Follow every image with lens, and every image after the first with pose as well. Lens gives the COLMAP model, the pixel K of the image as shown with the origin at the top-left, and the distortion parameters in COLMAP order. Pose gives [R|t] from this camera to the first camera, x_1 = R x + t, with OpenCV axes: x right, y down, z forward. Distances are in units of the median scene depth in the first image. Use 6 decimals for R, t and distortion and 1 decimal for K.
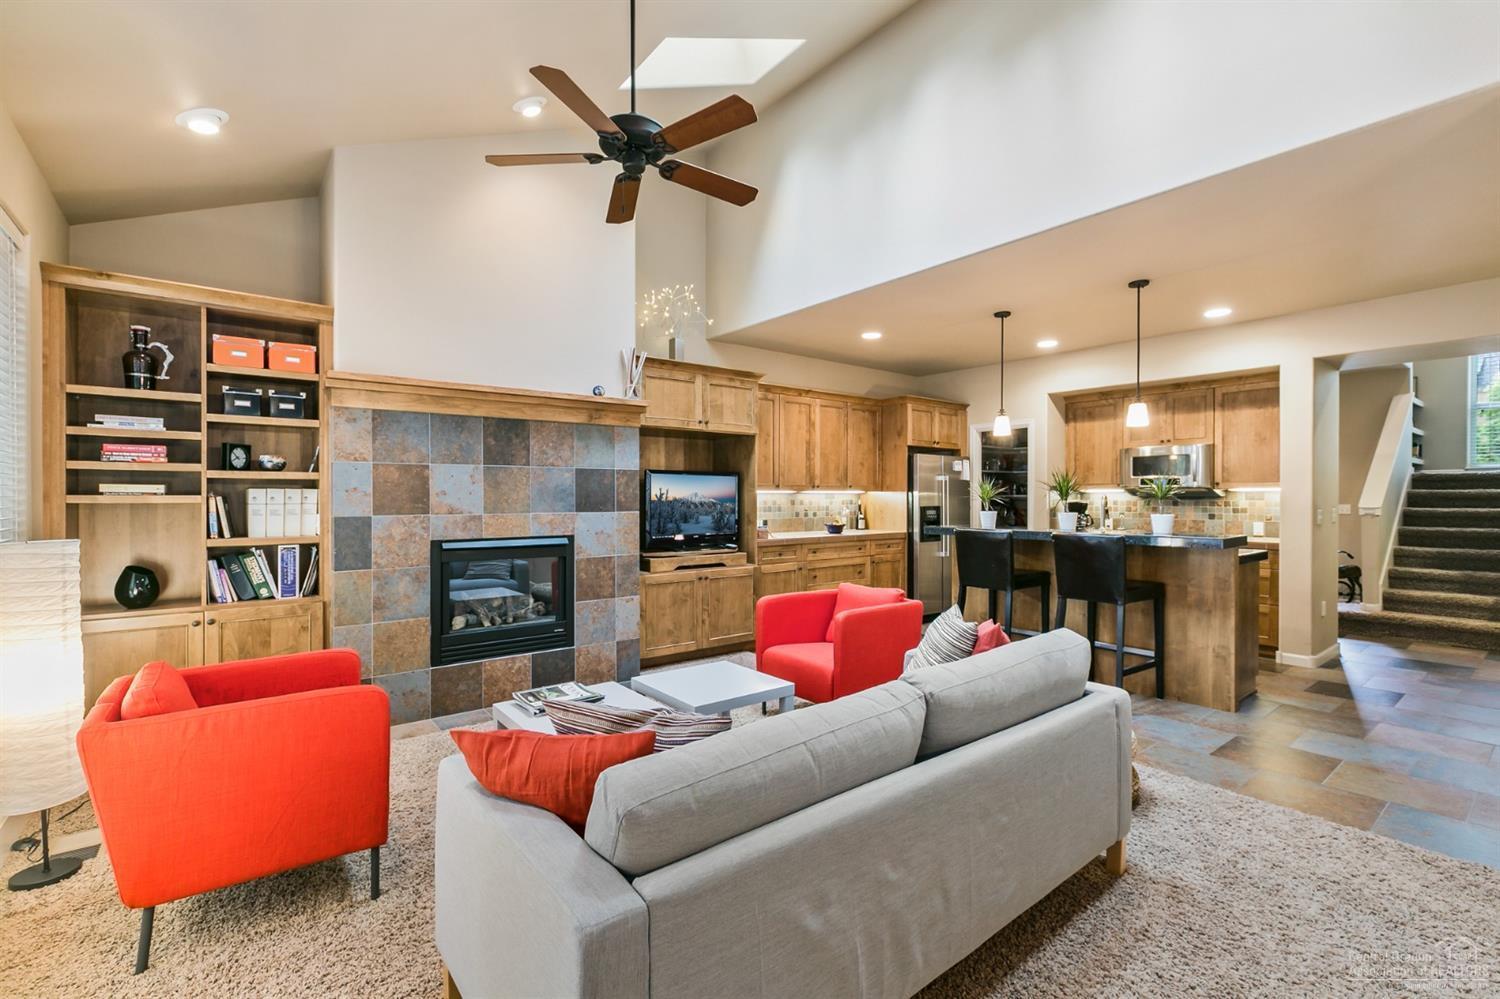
lens RADIAL K [[673.5, 0, 749.0], [0, 673.5, 496.8], [0, 0, 1]] dist [0.002988, 0.000500]
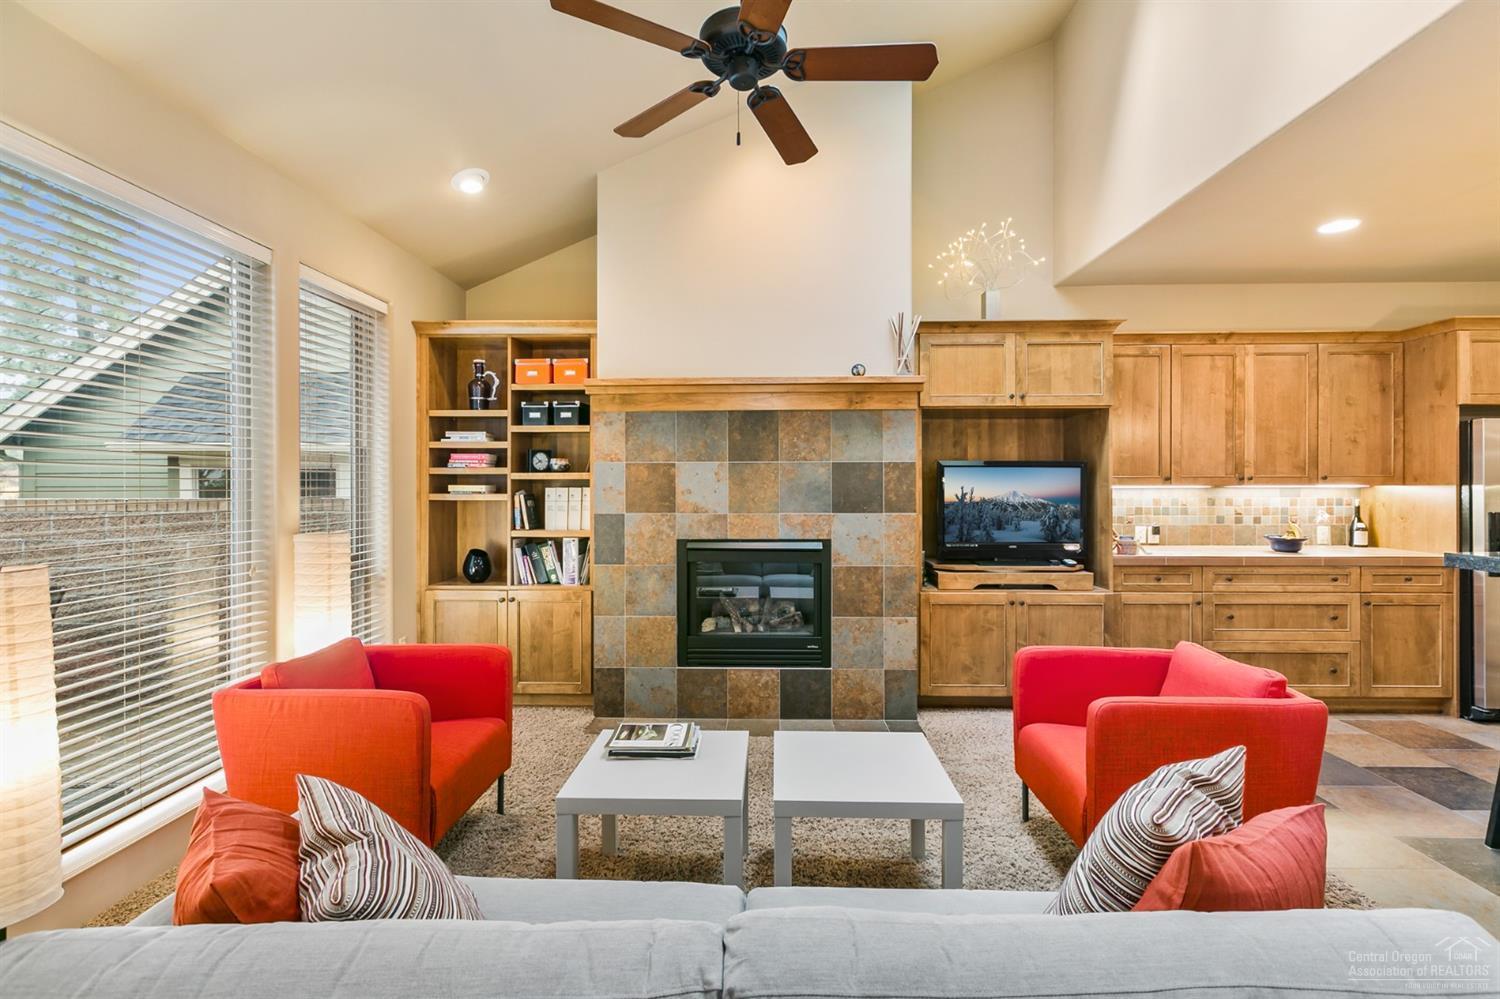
lens RADIAL K [[671.5, 0, 747.5], [0, 671.5, 485.7], [0, 0, 1]] dist [-0.000004, -0.000123]
pose [[0.763890, -0.001237, -0.645345, 0.225664], [0.000643, 0.999999, -0.001155, -0.011721], [0.645346, 0.000467, 0.763890, 0.282308]]
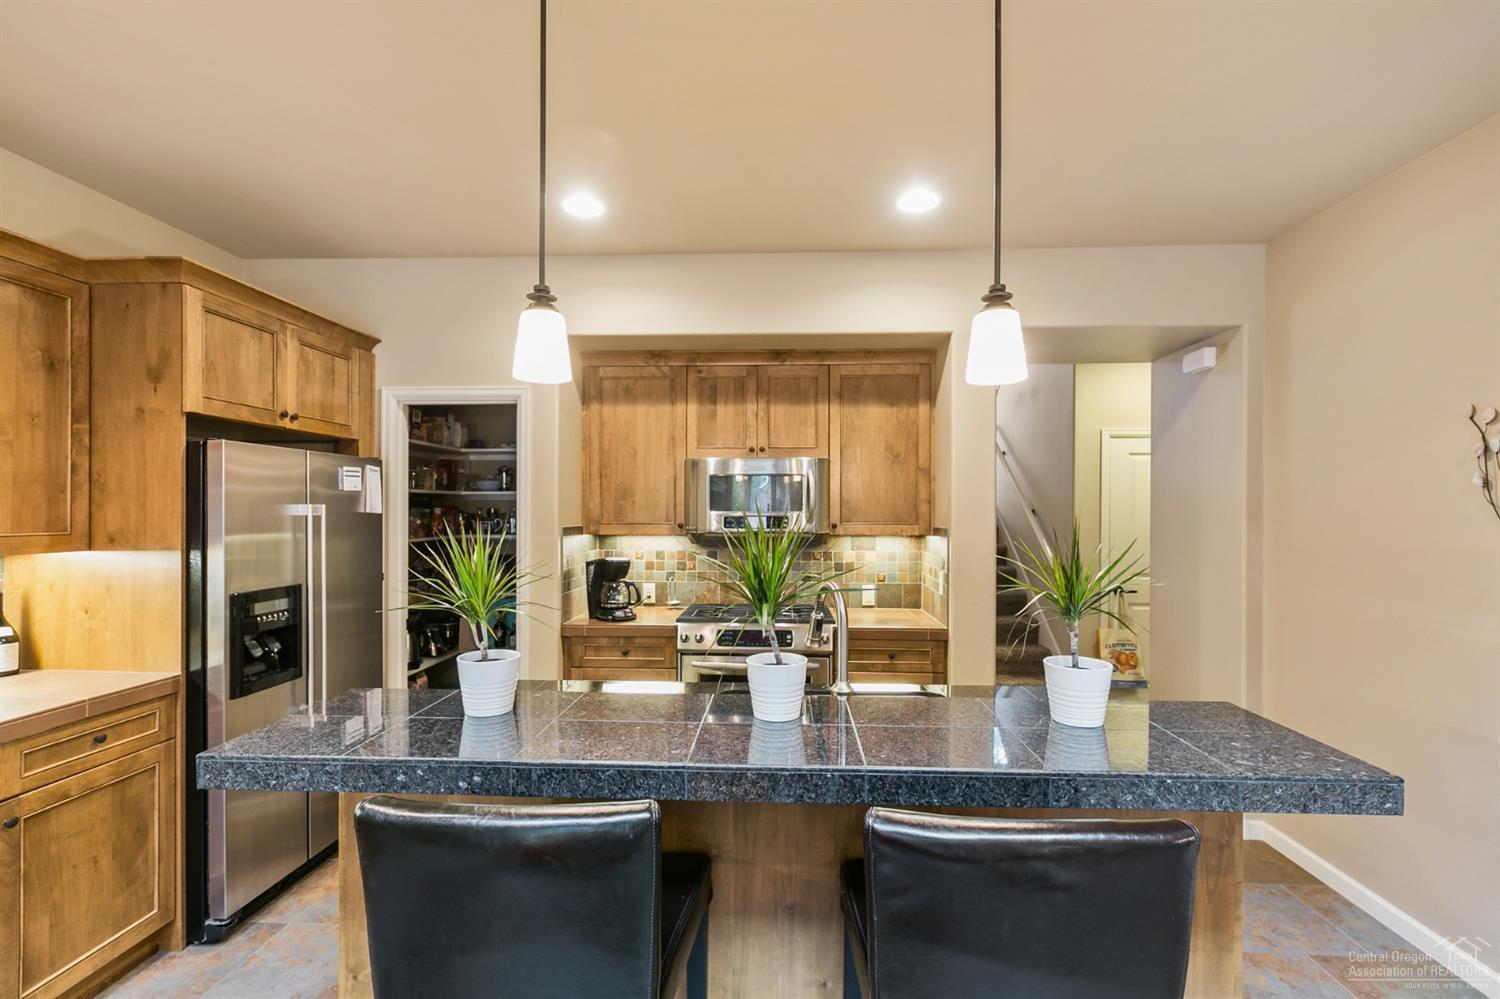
lens RADIAL K [[676.4, 0, 753.6], [0, 676.4, 513.6], [0, 0, 1]] dist [0.001286, -0.000170]
pose [[0.658150, -0.000729, 0.752886, 0.267464], [-0.000279, 0.999999, 0.001212, -0.042412], [-0.752887, -0.001008, 0.658149, 0.903865]]
